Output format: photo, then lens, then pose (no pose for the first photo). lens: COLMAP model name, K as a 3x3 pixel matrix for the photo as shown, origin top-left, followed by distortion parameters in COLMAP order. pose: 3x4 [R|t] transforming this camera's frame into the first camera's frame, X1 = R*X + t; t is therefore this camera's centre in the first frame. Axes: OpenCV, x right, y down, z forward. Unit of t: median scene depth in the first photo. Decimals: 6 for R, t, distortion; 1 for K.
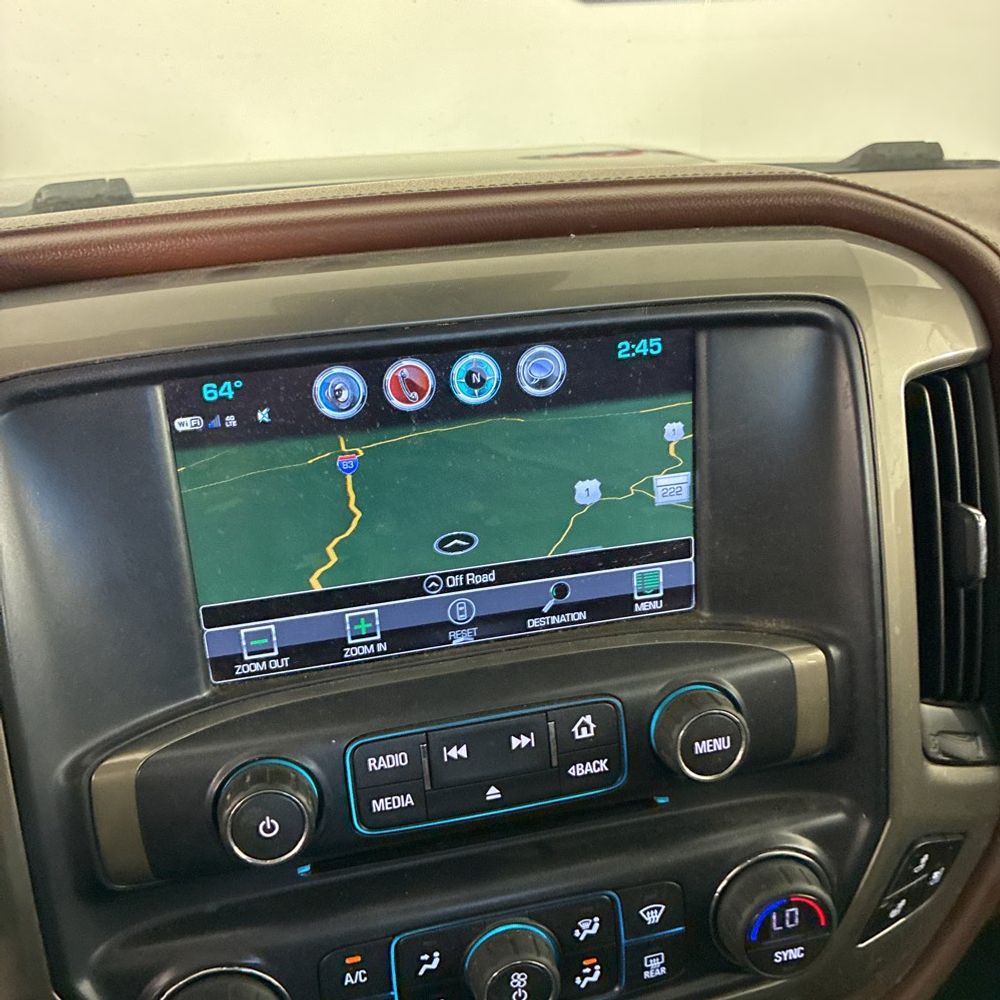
lens RADIAL K [[1026.9, 0, 502.8], [0, 1026.9, 492.8], [0, 0, 1]] dist [0.005708, 0.001701]
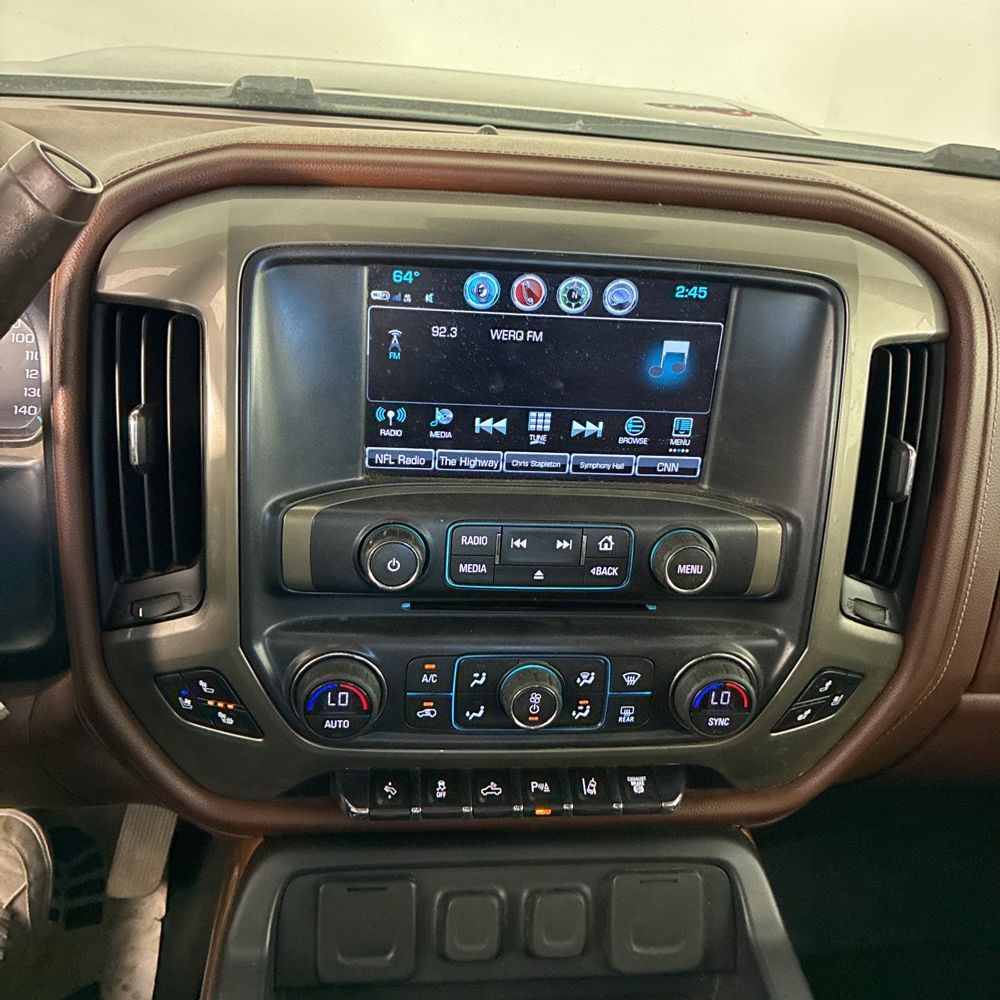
lens RADIAL K [[1065.0, 0, 519.9], [0, 1065.0, 500.4], [0, 0, 1]] dist [0.184372, -0.929277]
pose [[0.985270, 0.167660, -0.033659, -0.002657], [-0.164011, 0.982202, 0.091539, 0.045945], [0.048407, -0.084670, 0.995233, -0.524063]]
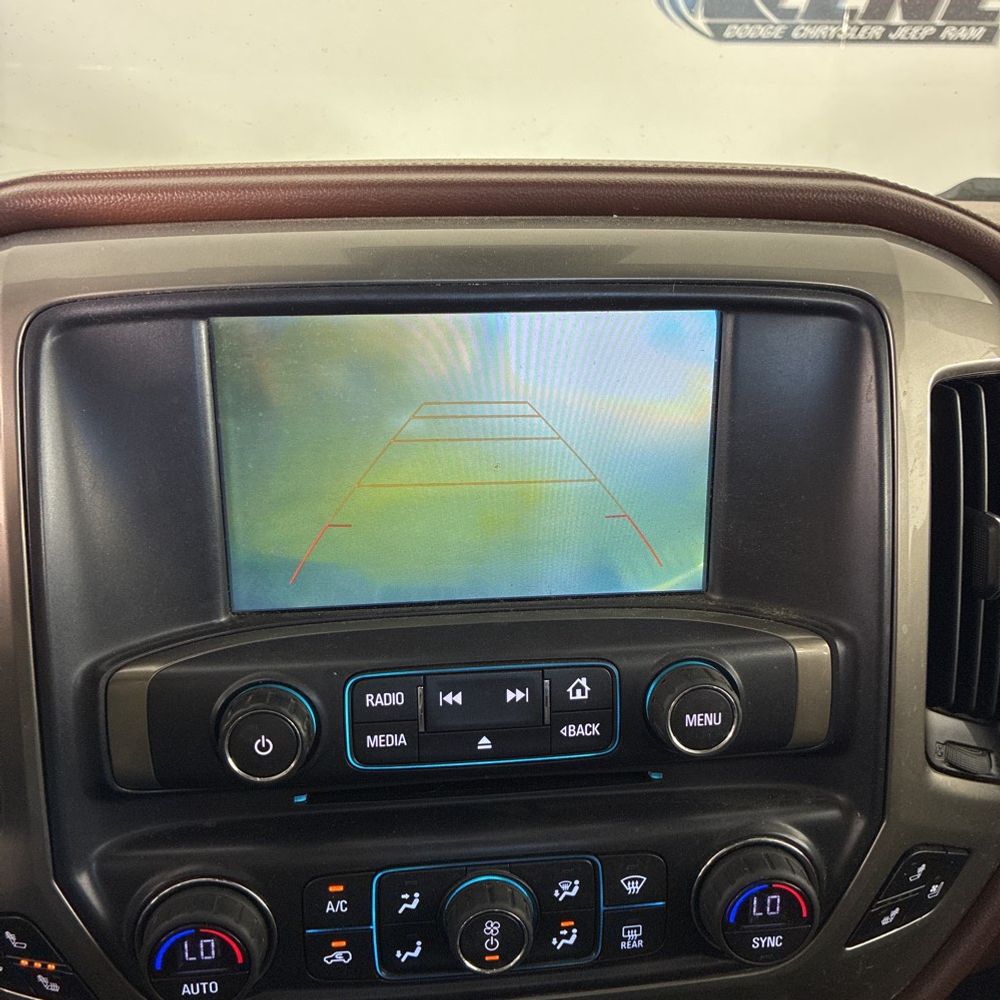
lens RADIAL K [[1026.1, 0, 514.8], [0, 1026.1, 499.3], [0, 0, 1]] dist [0.010761, 0.000429]
pose [[0.992244, 0.087974, -0.087818, 0.087115], [-0.090279, 0.995659, -0.022626, 0.067475], [0.085446, 0.030378, 0.995880, -0.028773]]
